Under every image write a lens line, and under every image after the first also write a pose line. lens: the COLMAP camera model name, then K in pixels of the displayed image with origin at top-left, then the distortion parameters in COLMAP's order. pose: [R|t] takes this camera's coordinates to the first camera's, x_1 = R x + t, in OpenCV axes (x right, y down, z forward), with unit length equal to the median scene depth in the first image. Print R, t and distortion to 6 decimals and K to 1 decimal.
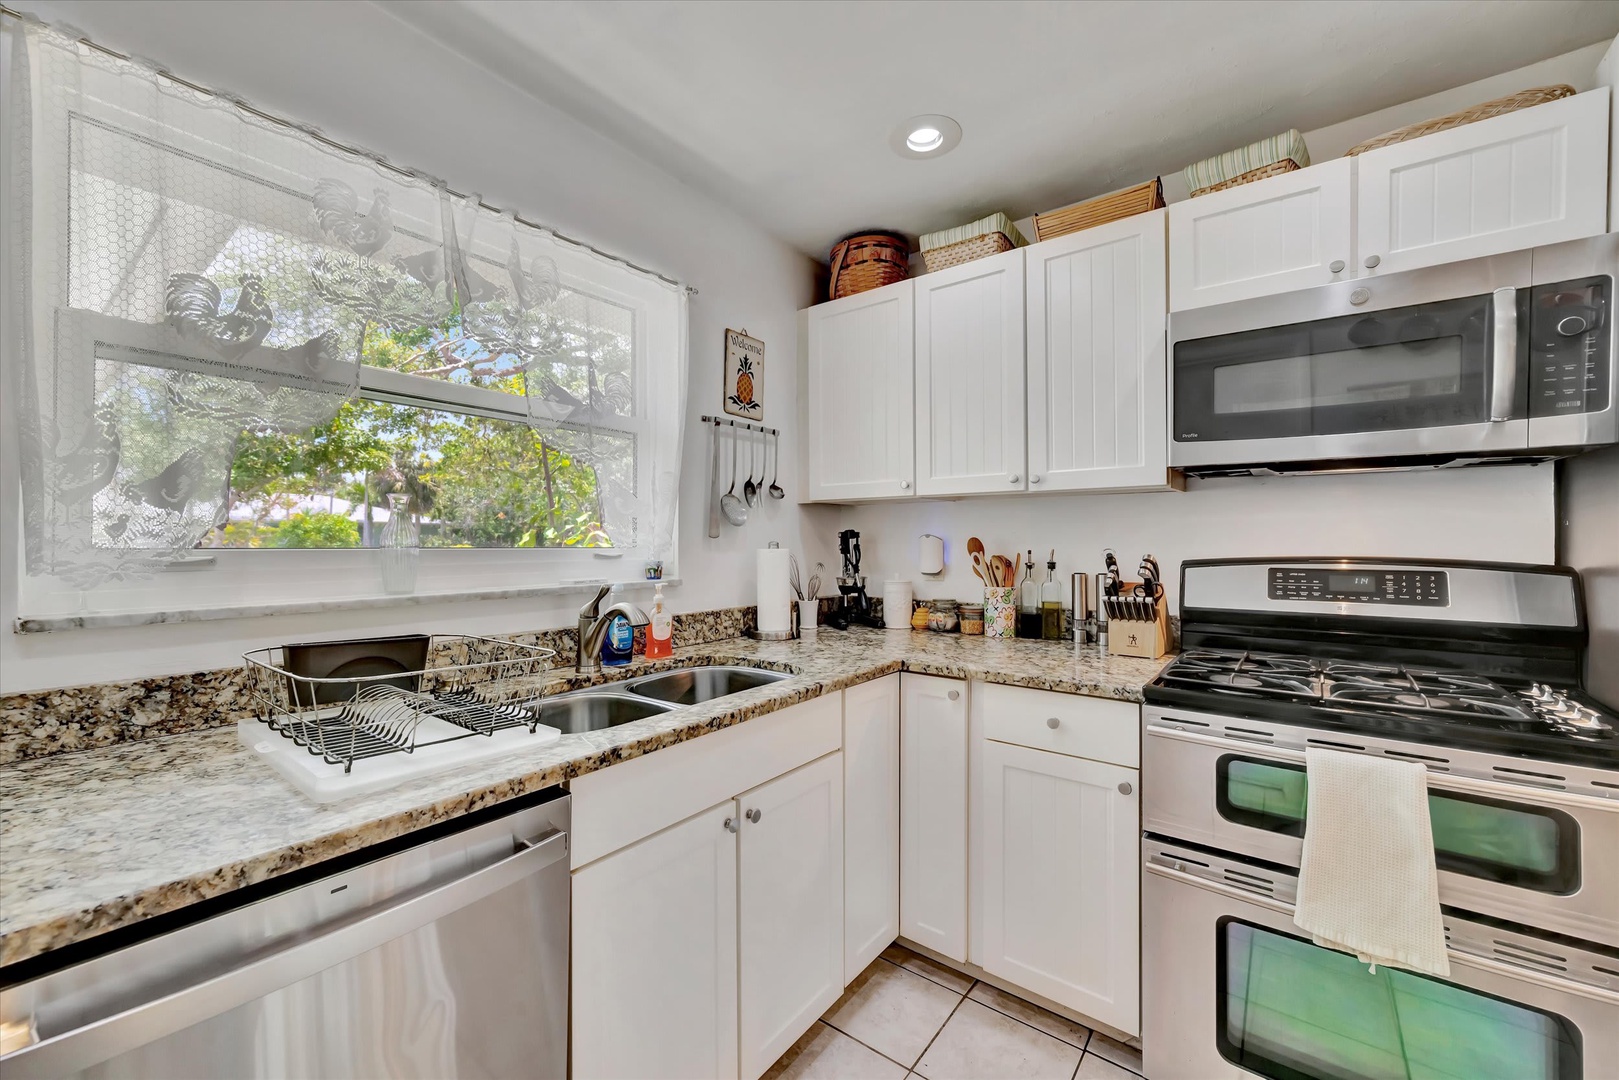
lens RADIAL K [[627.3, 0, 819.5], [0, 627.3, 537.9], [0, 0, 1]] dist [-0.000899, -0.000033]
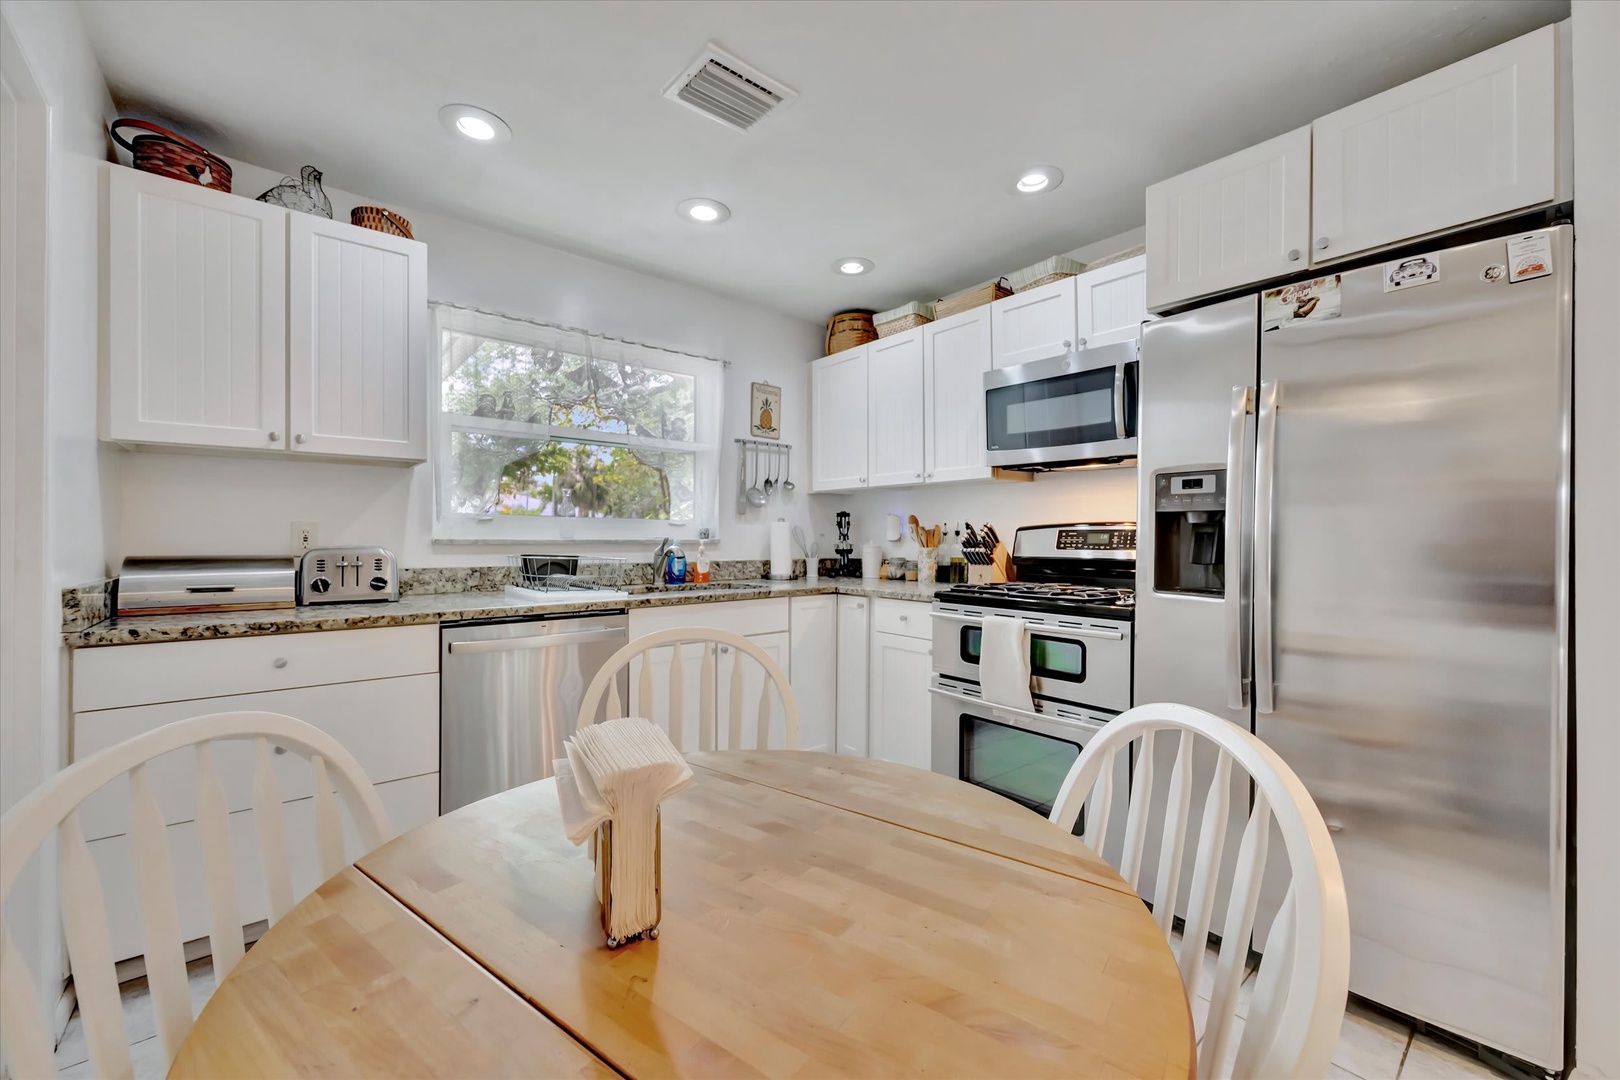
lens RADIAL K [[627.7, 0, 806.6], [0, 627.7, 540.7], [0, 0, 1]] dist [-0.000899, -0.000033]
pose [[0.970768, 0.007515, -0.239902, 0.401626], [-0.004831, 0.999919, 0.011777, 0.049061], [0.239971, -0.010274, 0.970726, -0.552875]]
